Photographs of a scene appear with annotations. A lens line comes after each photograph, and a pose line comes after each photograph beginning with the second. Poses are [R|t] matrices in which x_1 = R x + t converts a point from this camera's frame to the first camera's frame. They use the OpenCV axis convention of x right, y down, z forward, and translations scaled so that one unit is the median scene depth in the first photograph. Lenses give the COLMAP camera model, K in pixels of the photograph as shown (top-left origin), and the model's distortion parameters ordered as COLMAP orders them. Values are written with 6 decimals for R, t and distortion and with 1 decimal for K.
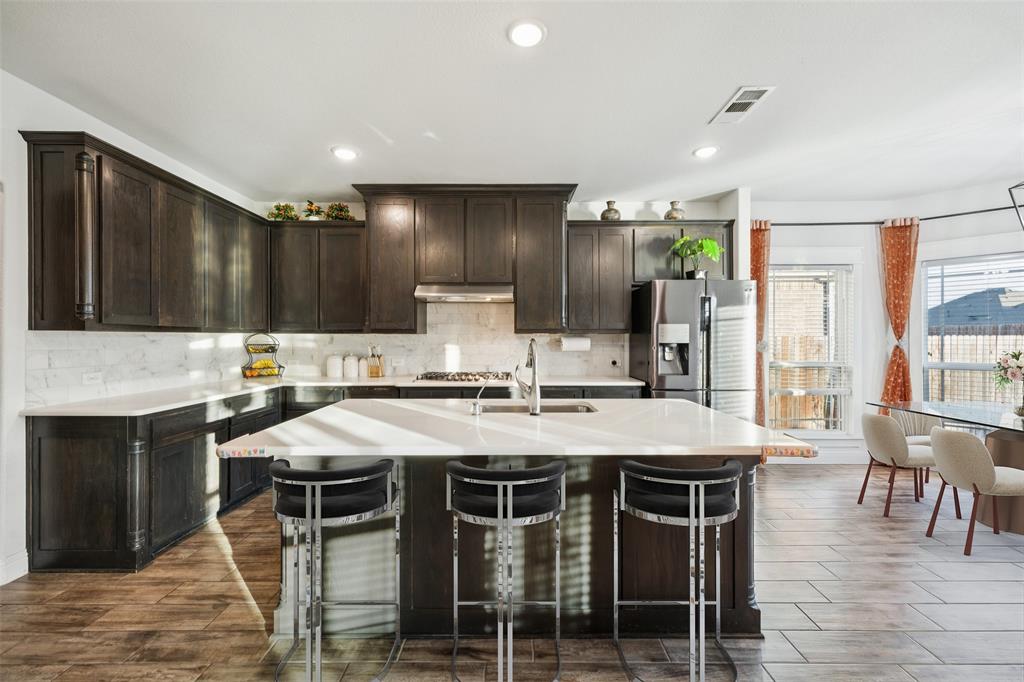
lens RADIAL K [[412.3, 0, 513.0], [0, 412.3, 338.3], [0, 0, 1]] dist [0.009706, -0.000183]
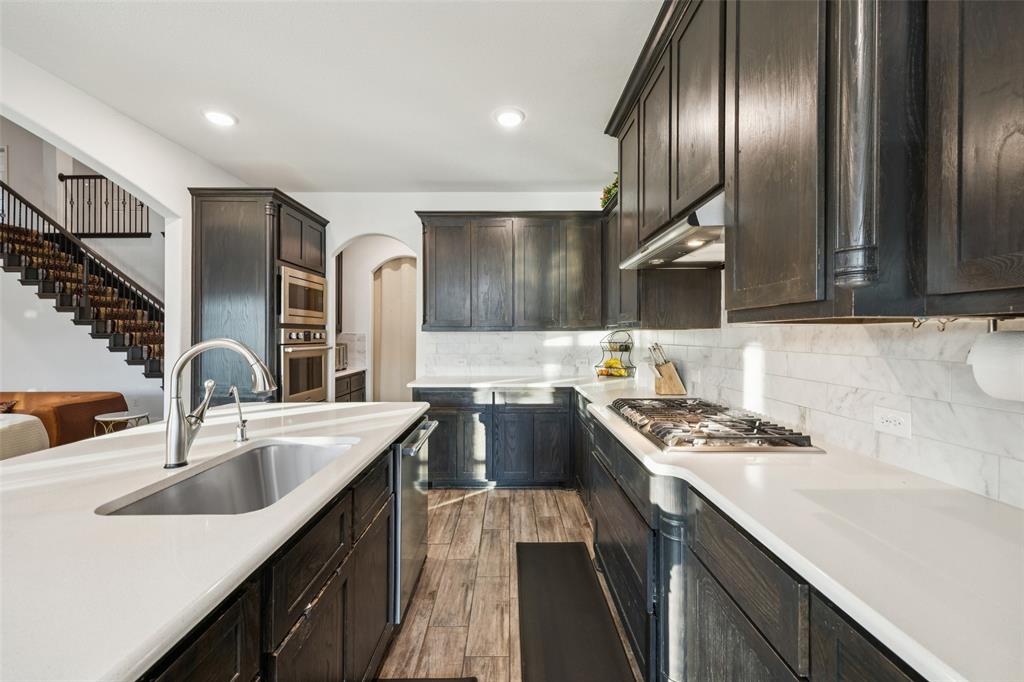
lens RADIAL K [[416.7, 0, 510.0], [0, 416.7, 333.7], [0, 0, 1]] dist [0.016124, 0.000057]
pose [[-0.006892, -0.004789, -0.999965, 0.369590], [0.000326, 0.999988, -0.004792, -0.000777], [0.999976, -0.000359, -0.006890, 0.823066]]
